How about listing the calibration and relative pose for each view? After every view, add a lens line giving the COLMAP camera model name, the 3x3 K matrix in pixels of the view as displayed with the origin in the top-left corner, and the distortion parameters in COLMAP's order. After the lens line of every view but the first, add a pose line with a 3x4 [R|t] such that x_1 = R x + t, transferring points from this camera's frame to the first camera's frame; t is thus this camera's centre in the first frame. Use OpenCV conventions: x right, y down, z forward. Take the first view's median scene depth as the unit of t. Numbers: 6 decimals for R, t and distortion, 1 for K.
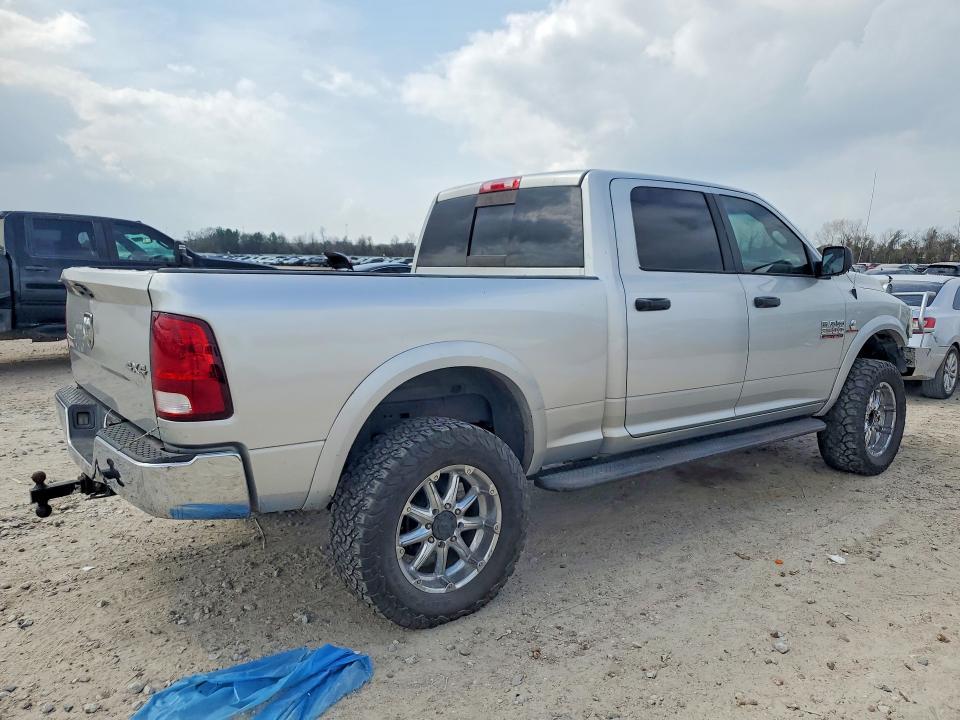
lens RADIAL K [[806.3, 0, 480.0], [0, 806.3, 360.0], [0, 0, 1]] dist [-0.004946, 0.000154]
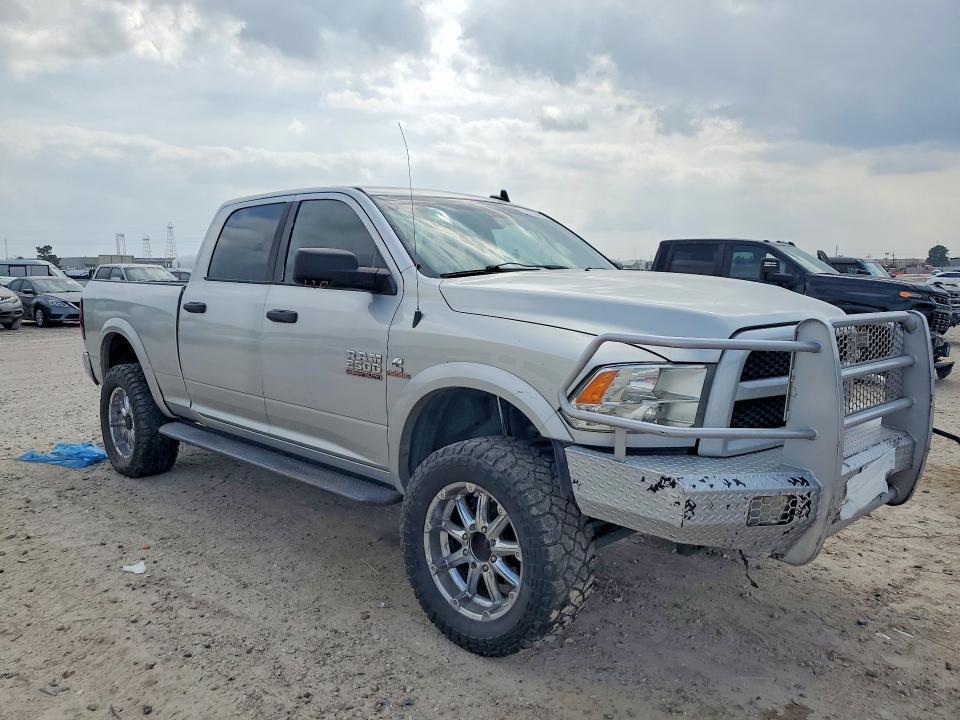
lens RADIAL K [[775.8, 0, 480.0], [0, 775.8, 360.0], [0, 0, 1]] dist [0.011310, 0.001926]
pose [[0.075731, 0.068687, -0.994760, 1.269067], [-0.146002, 0.987636, 0.057080, -0.108356], [0.986381, 0.140914, 0.084824, 1.173267]]
